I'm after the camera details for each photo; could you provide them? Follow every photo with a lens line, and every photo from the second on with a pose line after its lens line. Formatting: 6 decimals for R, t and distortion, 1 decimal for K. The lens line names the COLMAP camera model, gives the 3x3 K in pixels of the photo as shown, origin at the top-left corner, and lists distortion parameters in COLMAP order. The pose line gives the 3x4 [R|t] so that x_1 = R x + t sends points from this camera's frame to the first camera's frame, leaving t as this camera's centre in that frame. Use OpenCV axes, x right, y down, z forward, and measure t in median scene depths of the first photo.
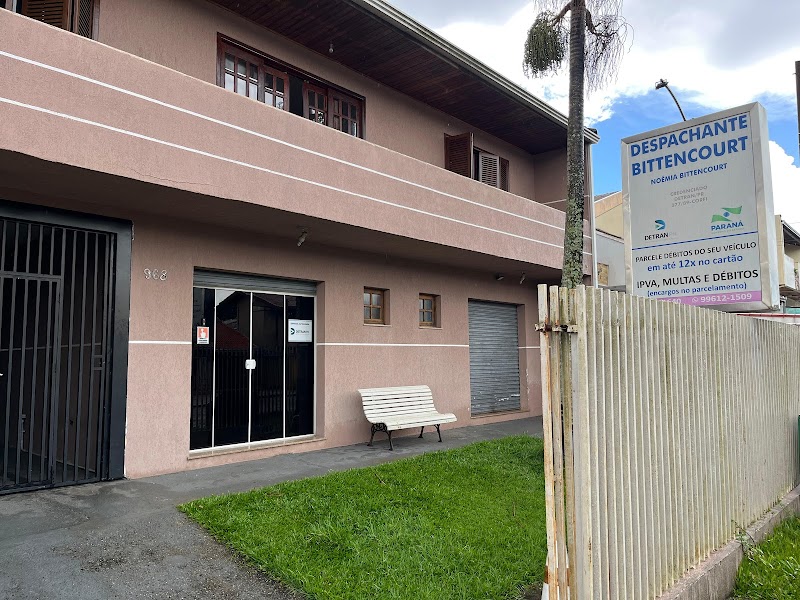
lens RADIAL K [[589.6, 0, 395.9], [0, 589.6, 307.8], [0, 0, 1]] dist [0.021099, -0.027131]
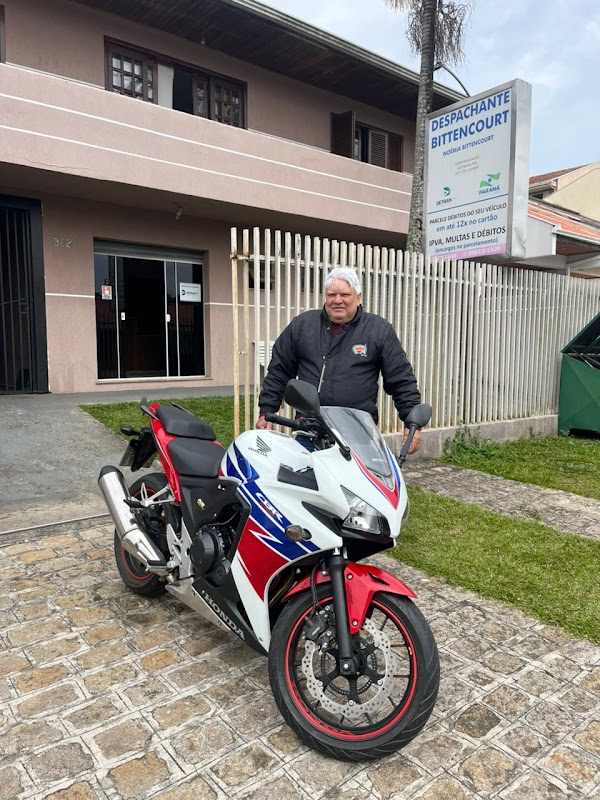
lens RADIAL K [[589.6, 0, 294.9], [0, 589.6, 401.9], [0, 0, 1]] dist [0.021099, -0.027131]
pose [[0.989865, 0.020613, -0.140509, 0.286442], [0.004103, 0.984846, 0.173380, 0.064023], [0.141954, -0.172200, 0.974780, -0.258730]]
